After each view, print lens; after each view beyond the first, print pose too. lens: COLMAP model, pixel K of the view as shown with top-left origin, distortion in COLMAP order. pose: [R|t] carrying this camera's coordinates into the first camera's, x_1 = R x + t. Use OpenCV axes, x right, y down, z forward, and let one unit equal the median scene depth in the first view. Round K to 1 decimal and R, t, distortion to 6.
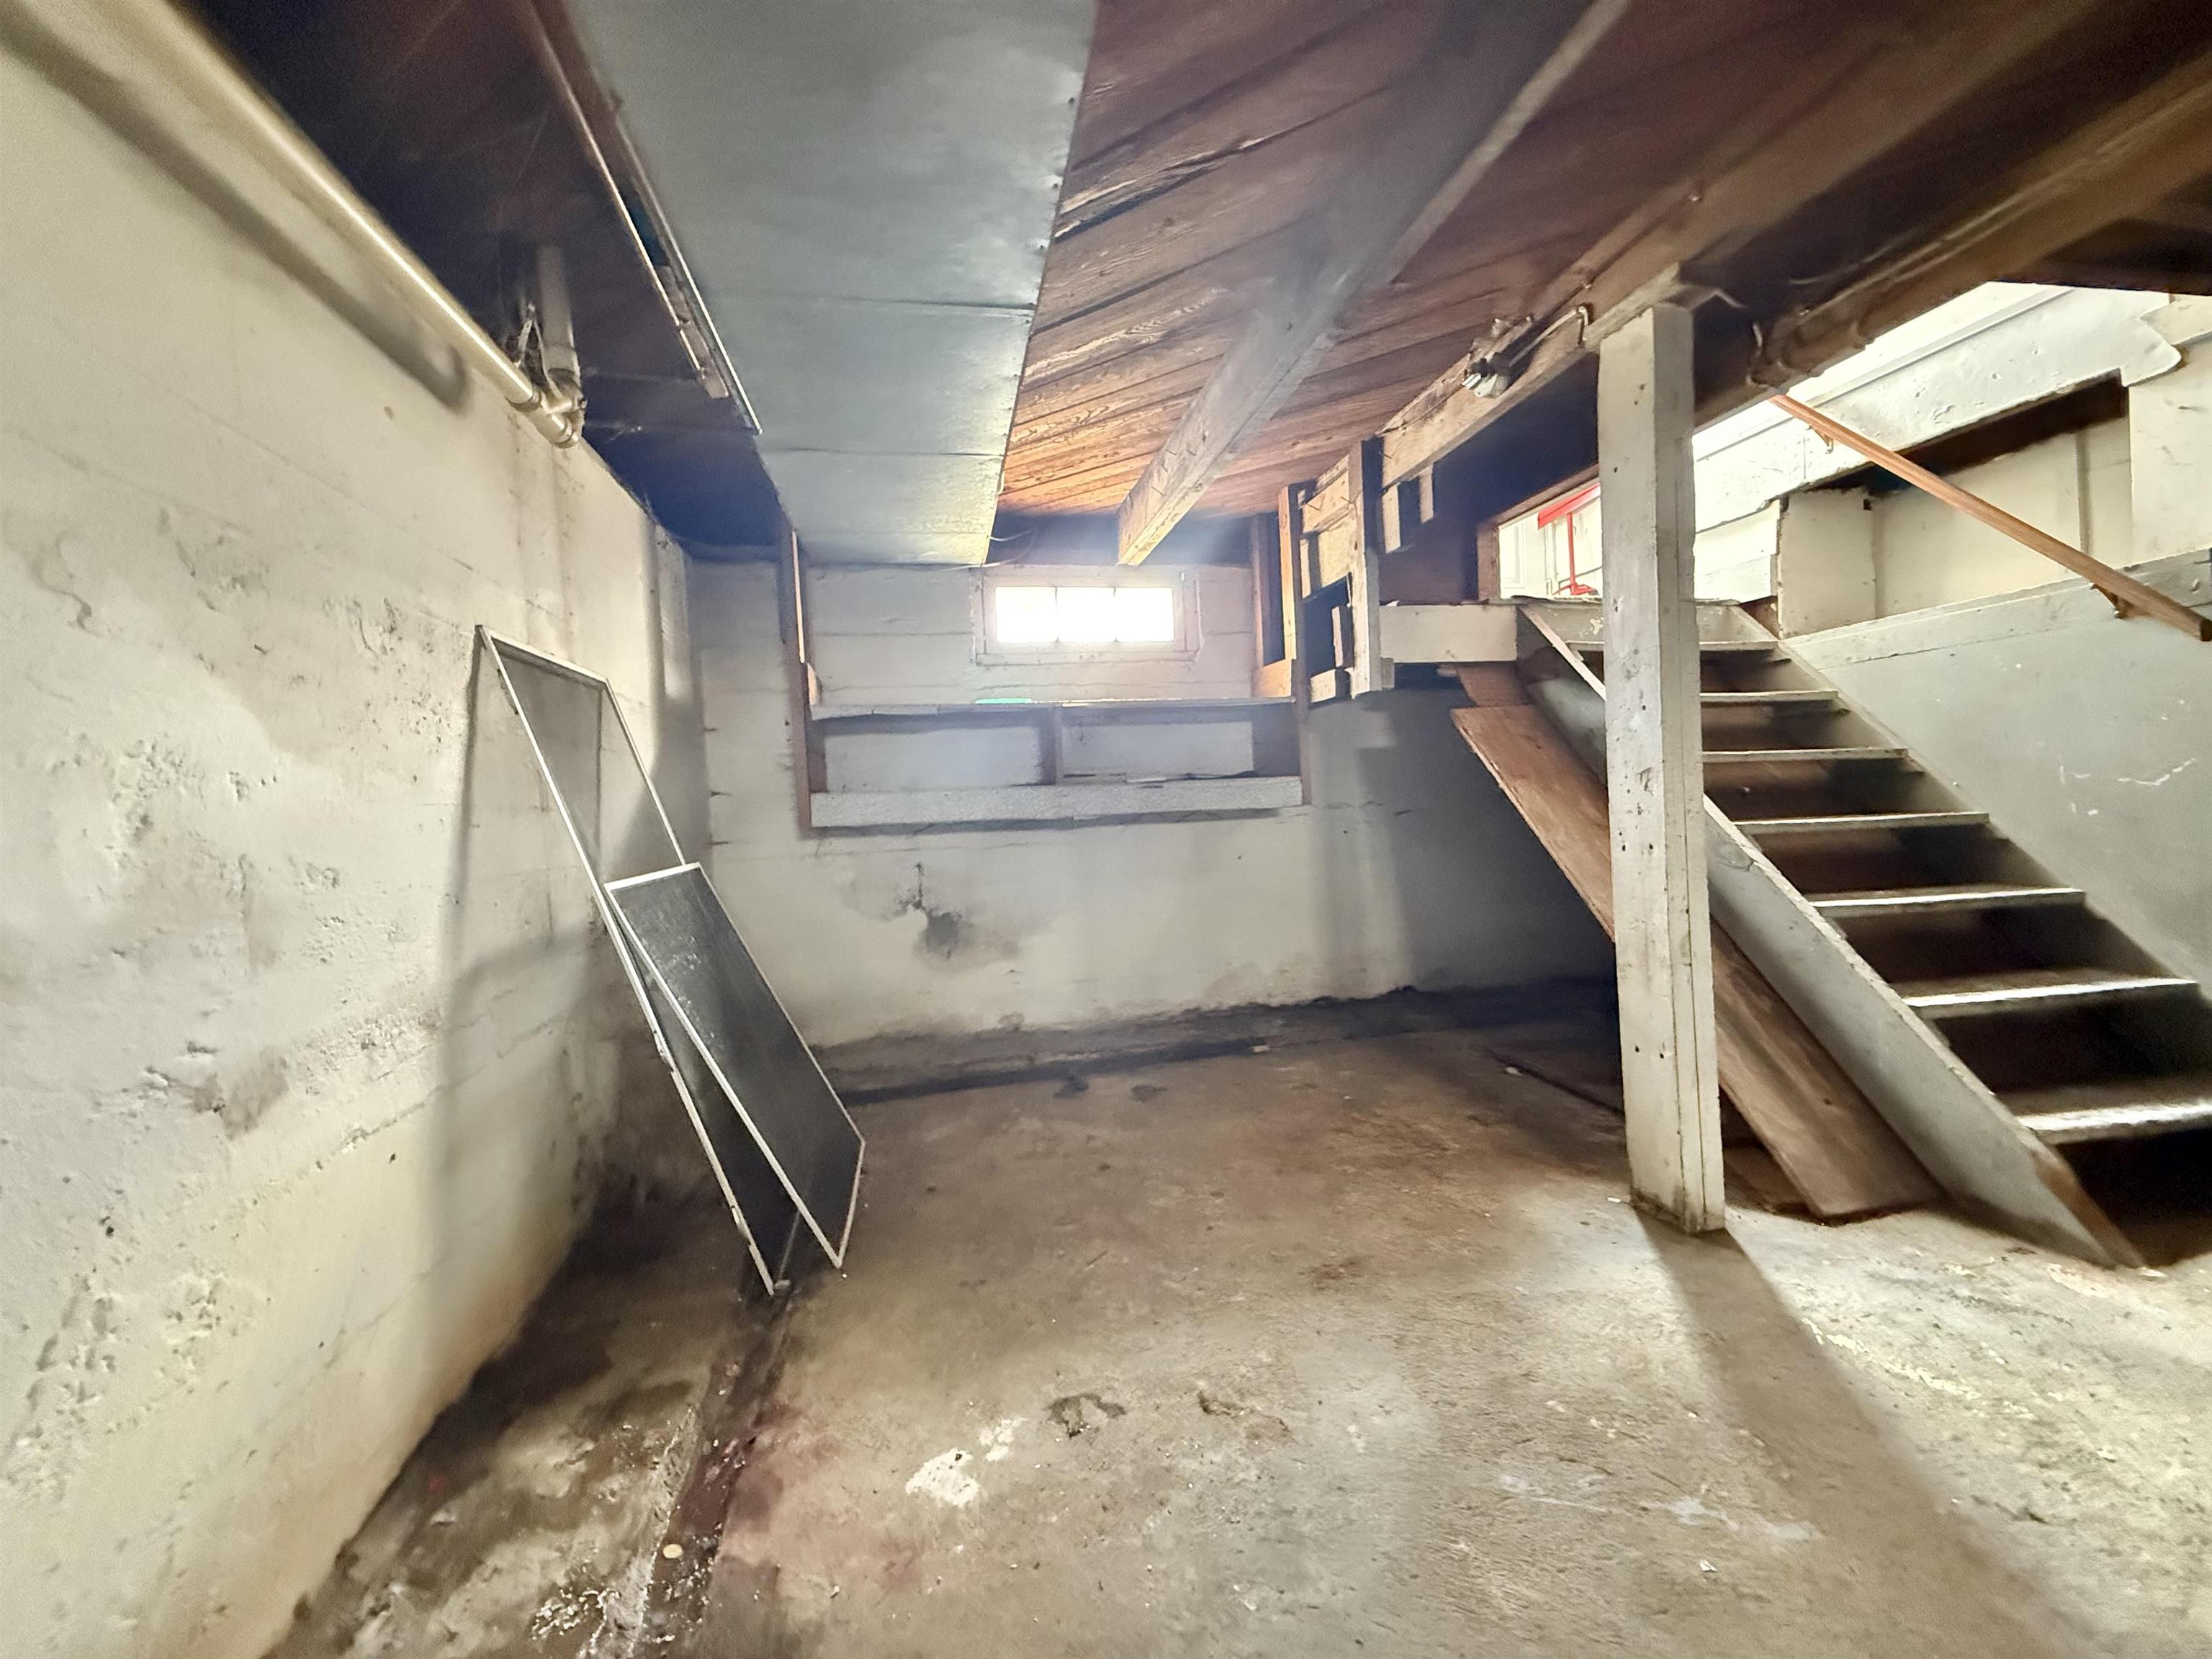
lens RADIAL K [[881.9, 0, 1106.3], [0, 881.9, 833.0], [0, 0, 1]] dist [0.000052, 0.000681]
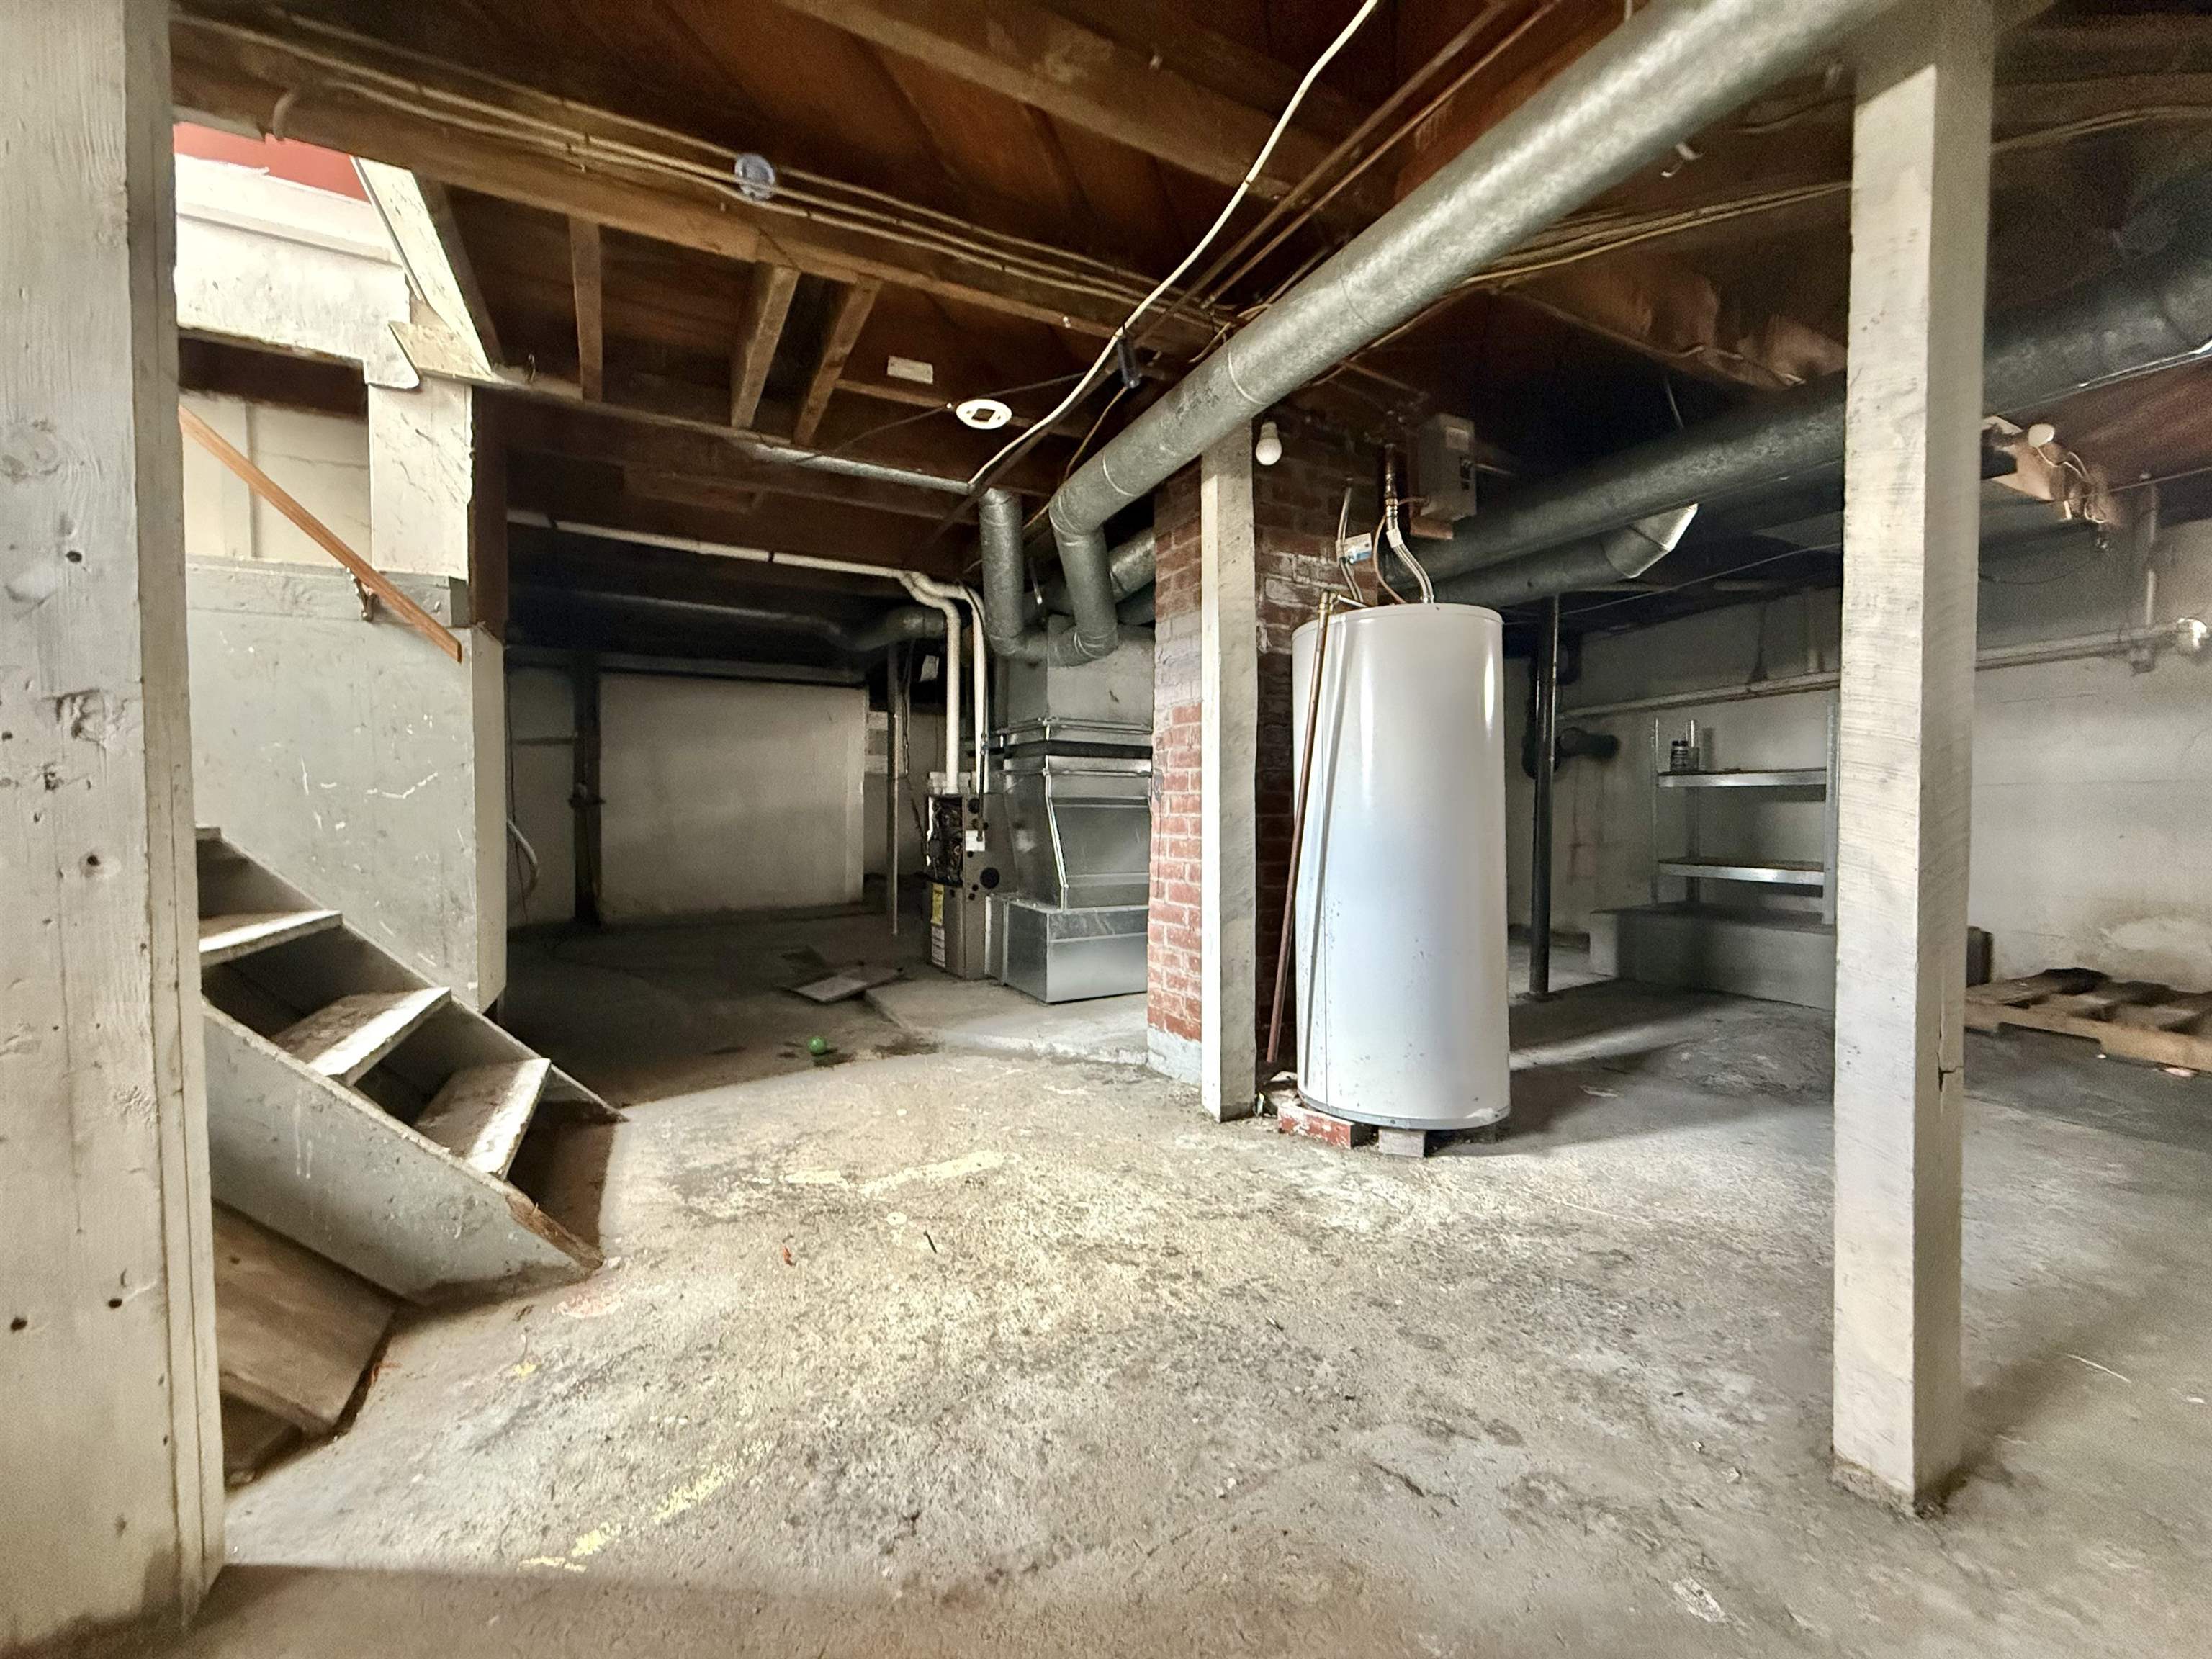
lens RADIAL K [[881.9, 0, 1105.1], [0, 881.9, 831.1], [0, 0, 1]] dist [0.000052, 0.000681]
pose [[-0.261624, 0.016711, 0.965025, 0.025971], [0.035403, 0.999343, -0.007707, 0.019175], [-0.964520, 0.032148, -0.262044, 0.513497]]
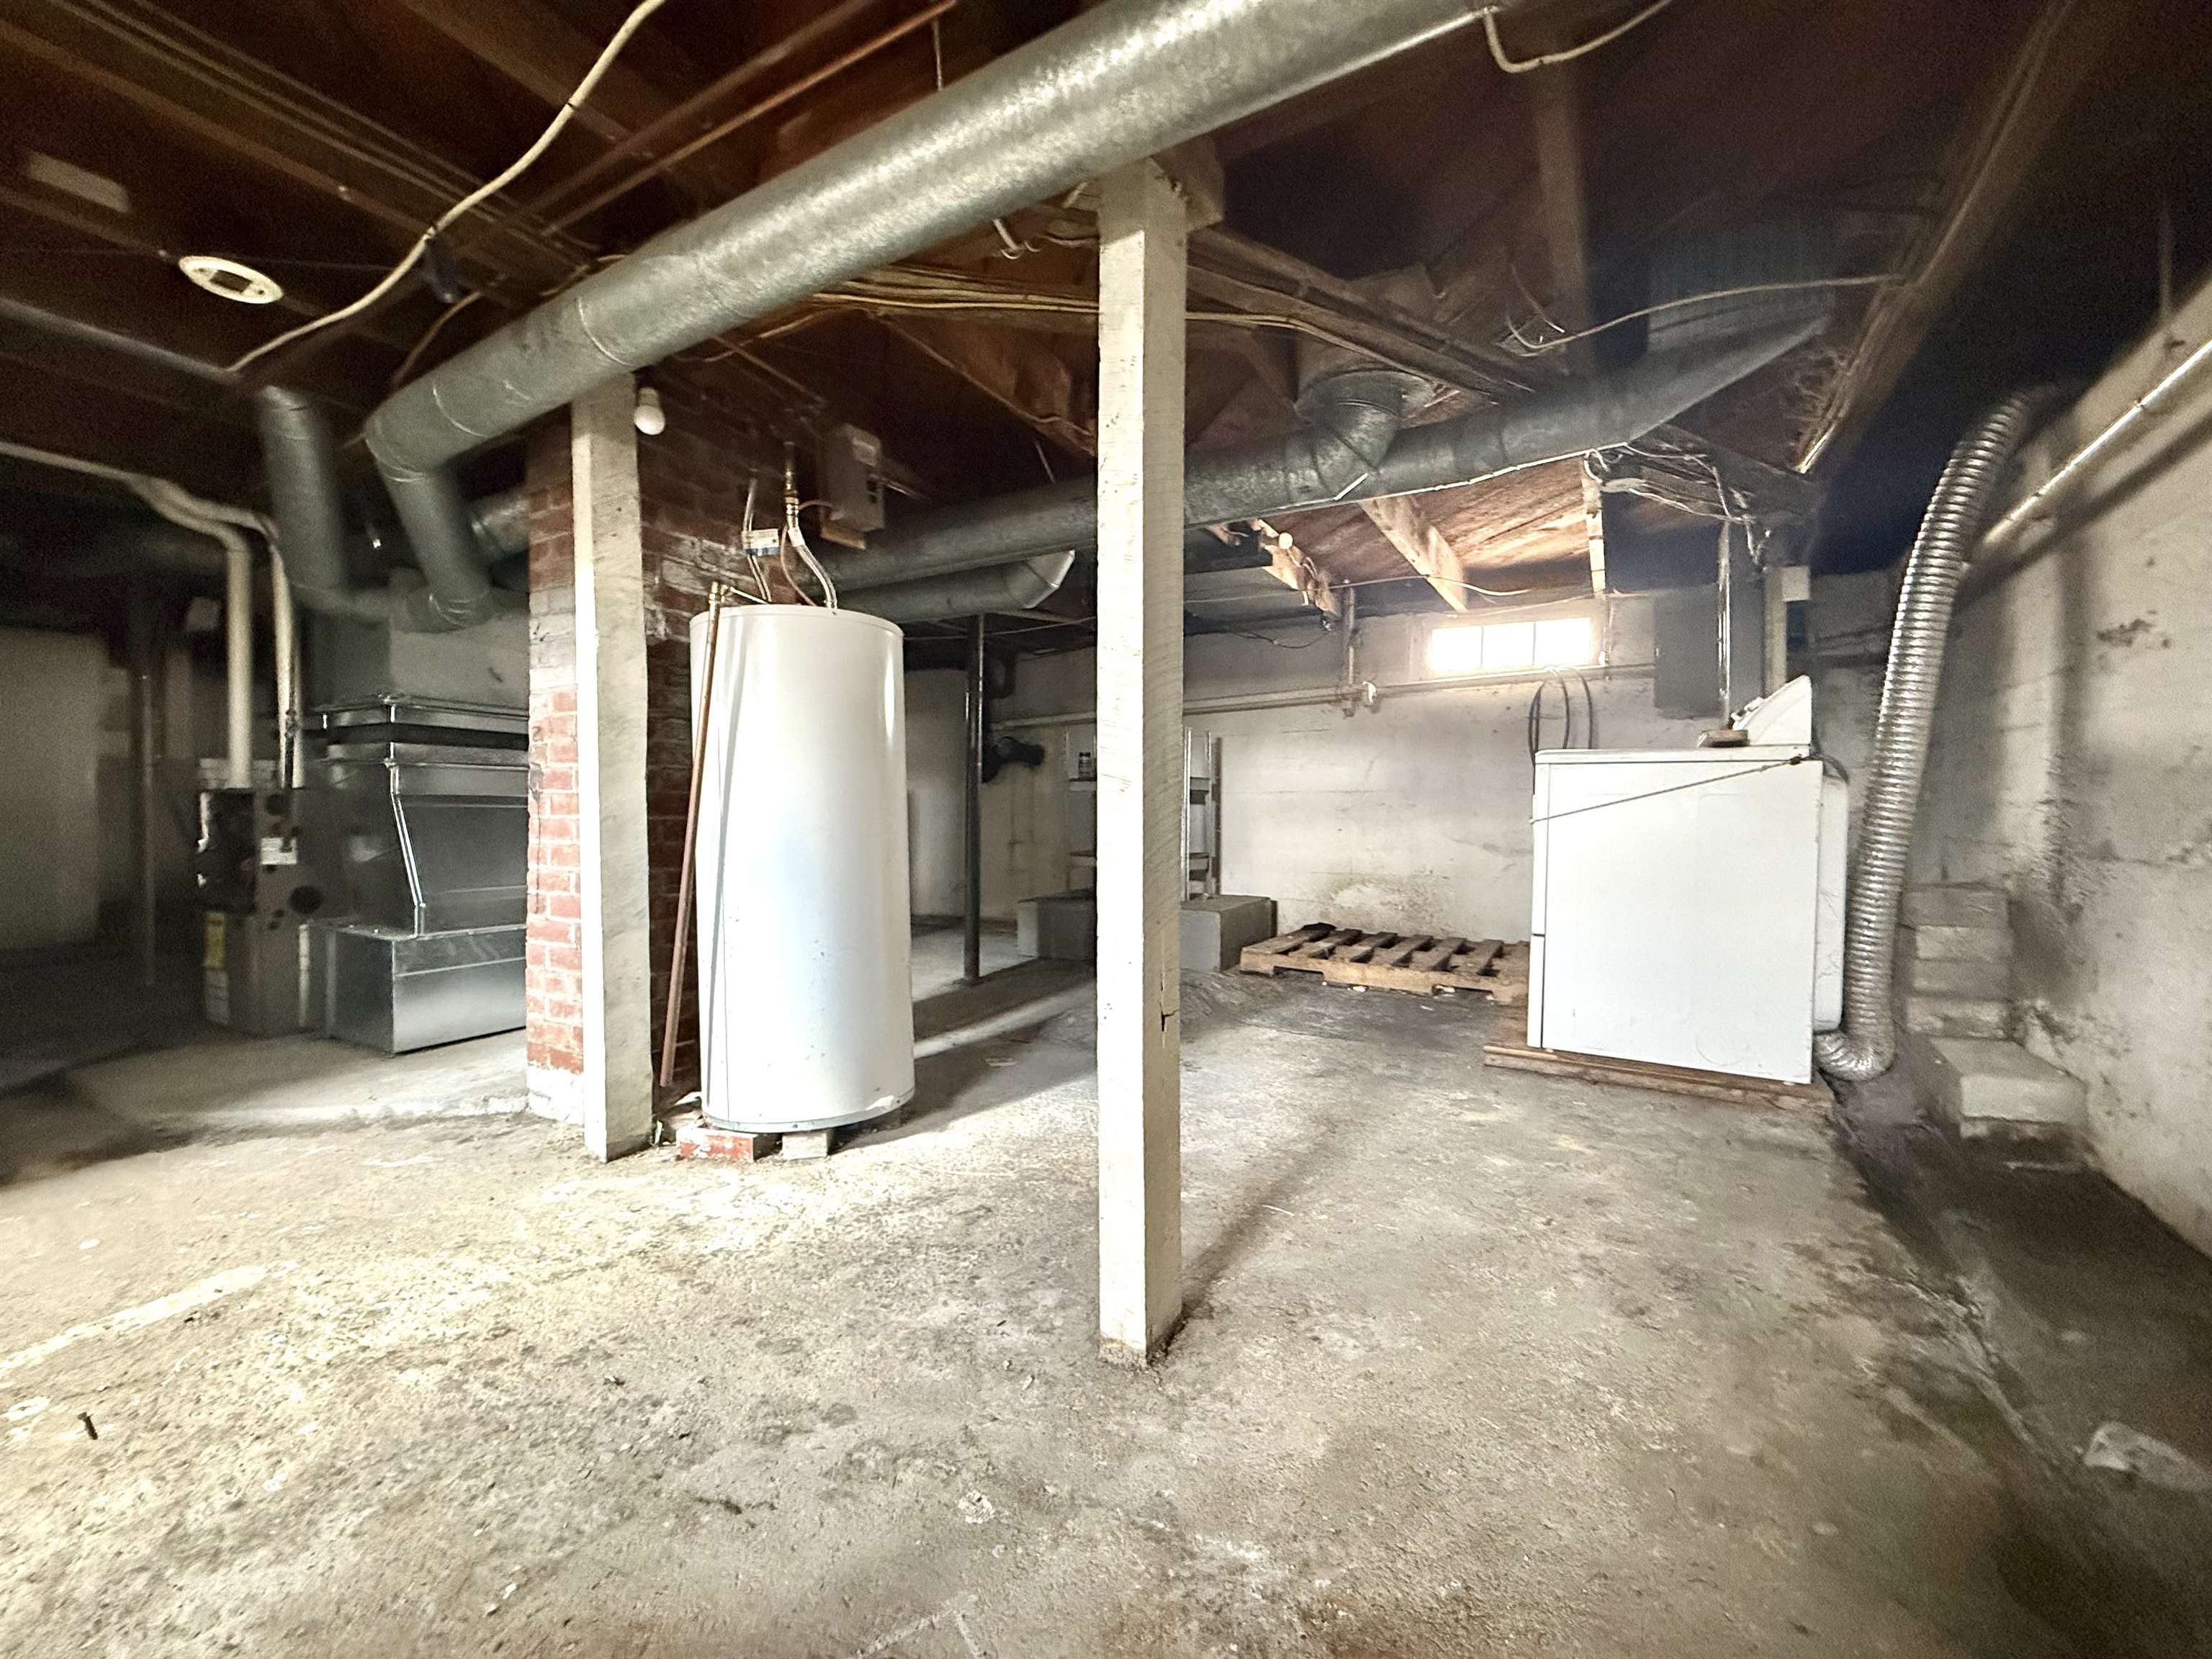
lens RADIAL K [[881.9, 0, 1100.0], [0, 881.9, 831.7], [0, 0, 1]] dist [0.000052, 0.000681]
pose [[-0.733762, 0.022010, 0.679050, -0.020808], [0.045771, 0.998806, 0.017085, 0.020212], [-0.677864, 0.043617, -0.733893, 0.429460]]
